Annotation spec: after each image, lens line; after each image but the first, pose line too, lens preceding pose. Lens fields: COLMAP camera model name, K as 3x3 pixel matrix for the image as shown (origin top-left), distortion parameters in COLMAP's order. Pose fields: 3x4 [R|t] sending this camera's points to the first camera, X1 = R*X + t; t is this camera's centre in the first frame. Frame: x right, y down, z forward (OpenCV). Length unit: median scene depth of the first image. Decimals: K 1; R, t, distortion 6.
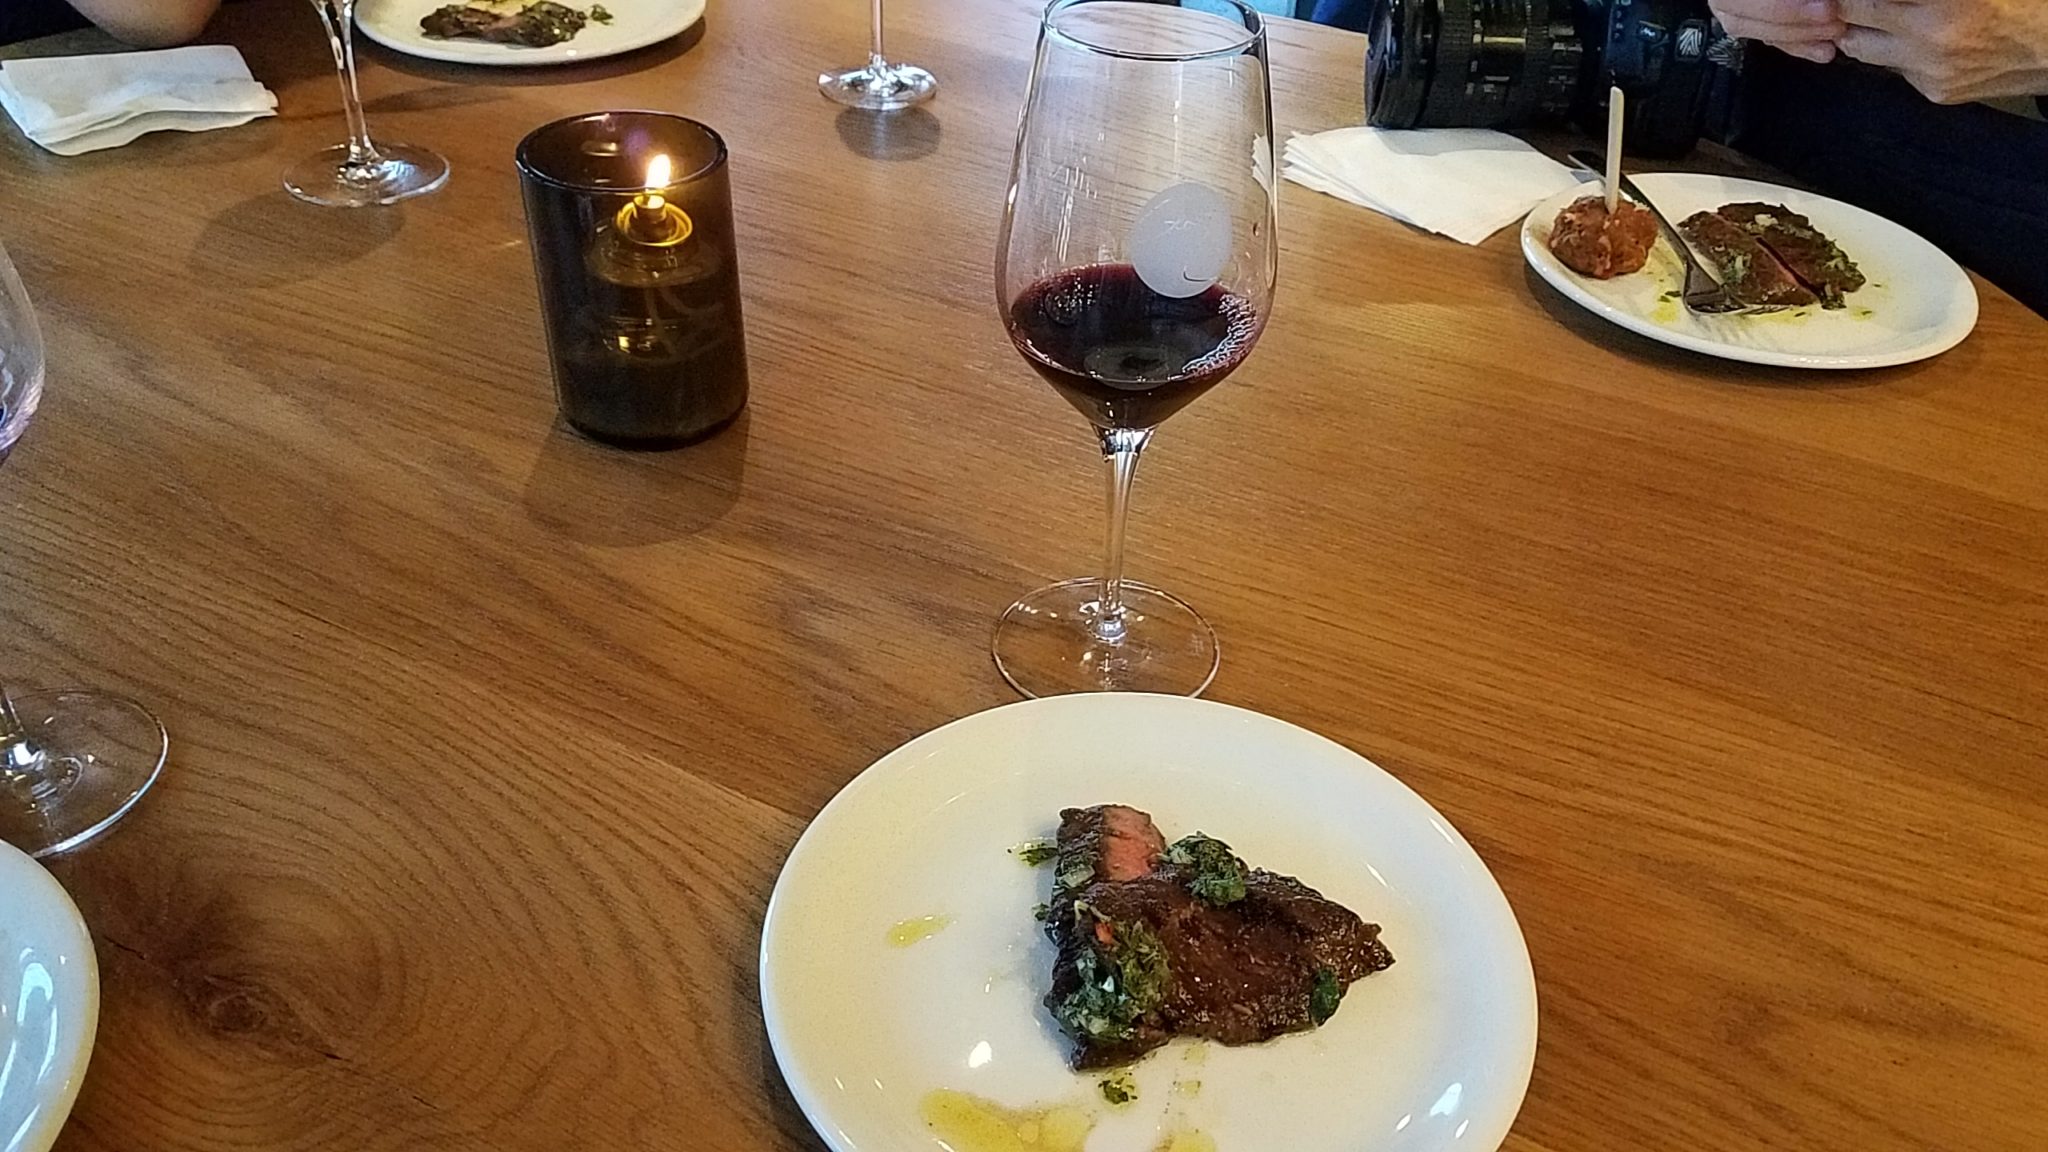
lens RADIAL K [[1612.1, 0, 1035.2], [0, 1612.1, 570.5], [0, 0, 1]] dist [0.135001, 0.001388]
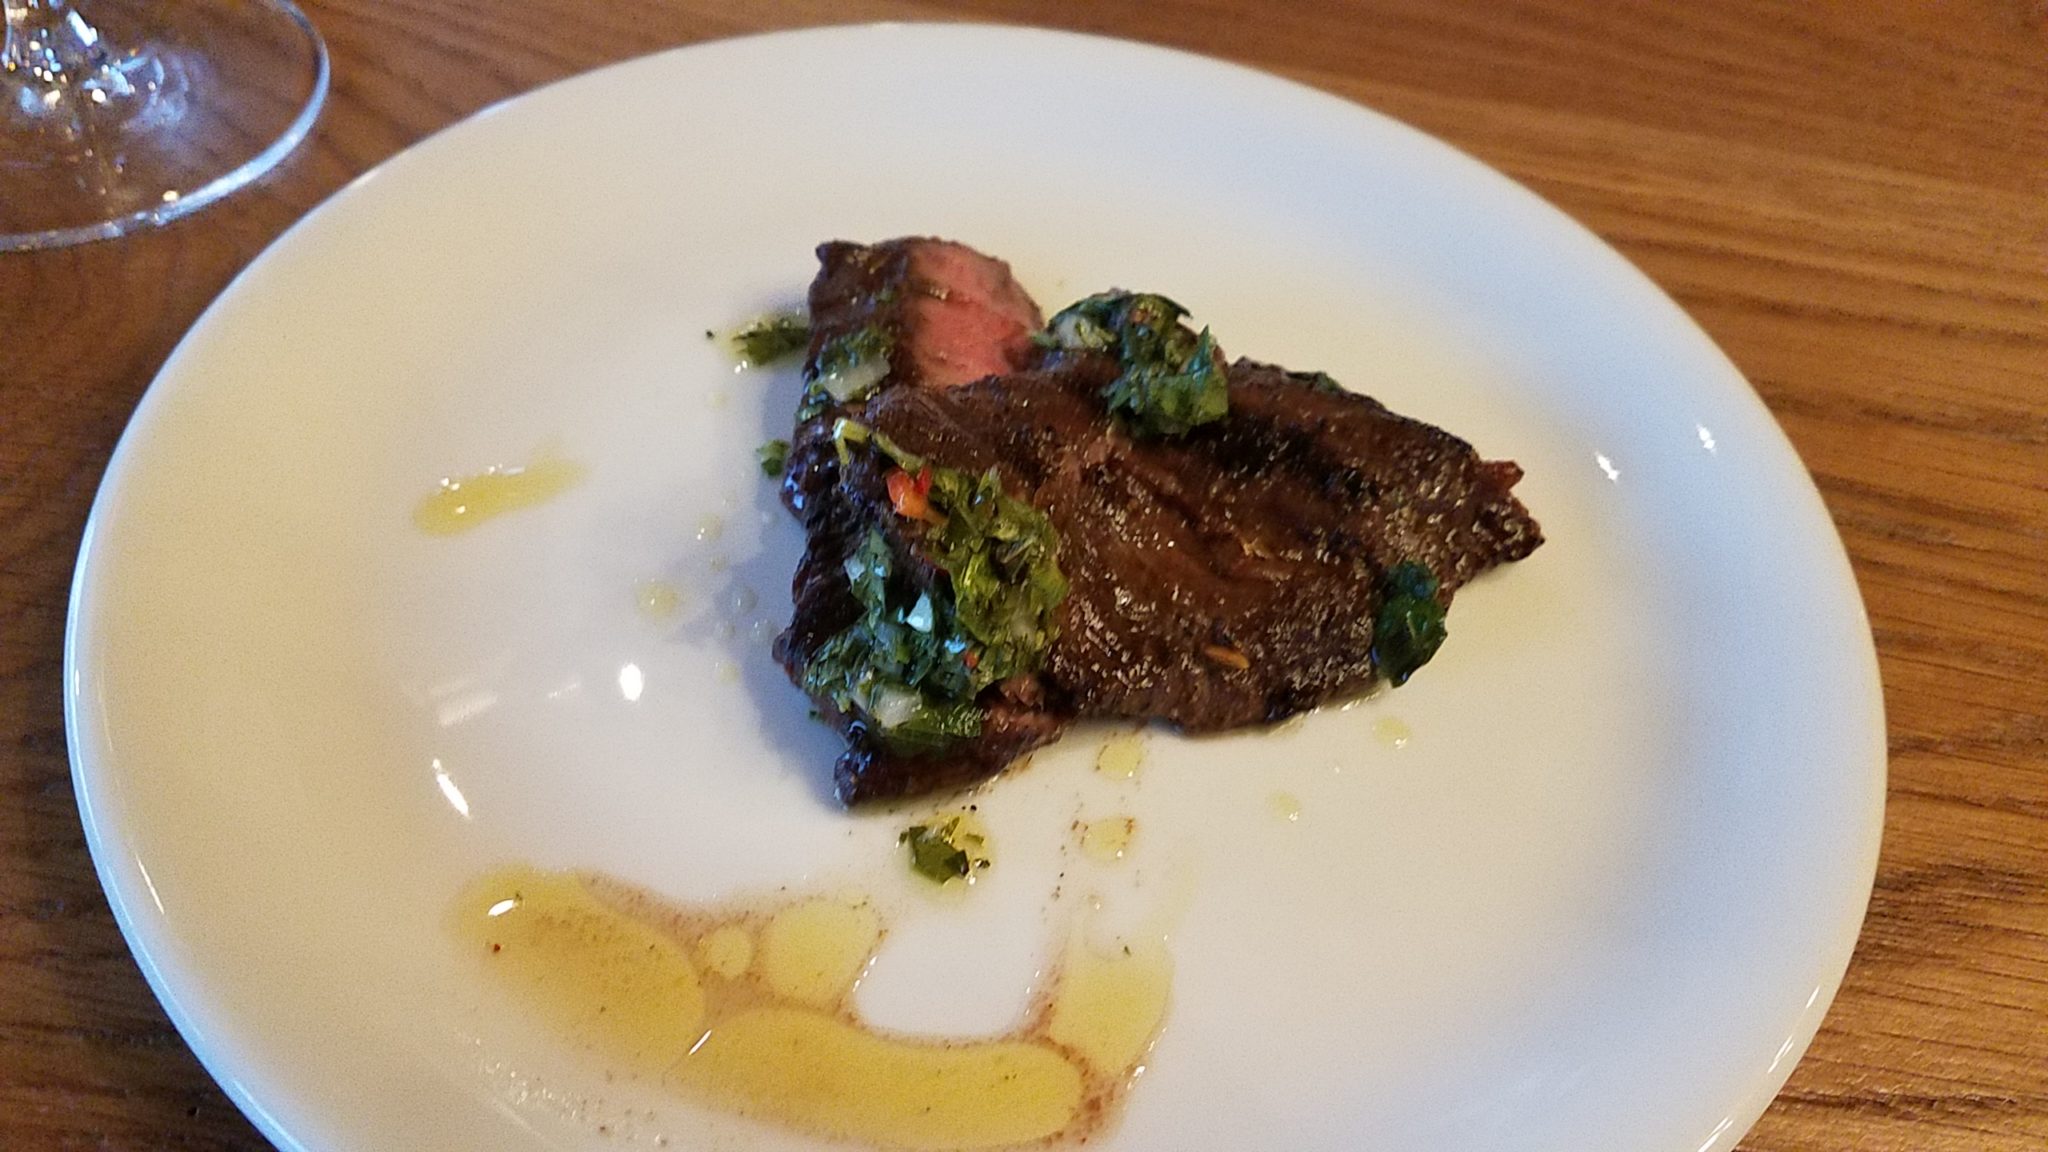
lens RADIAL K [[1612.1, 0, 1025.7], [0, 1612.1, 583.2], [0, 0, 1]] dist [0.135001, 0.001388]
pose [[0.994980, -0.022171, 0.097583, 0.030922], [-0.003602, 0.966580, 0.256339, 0.136696], [-0.100005, -0.255404, 0.961648, 0.585268]]
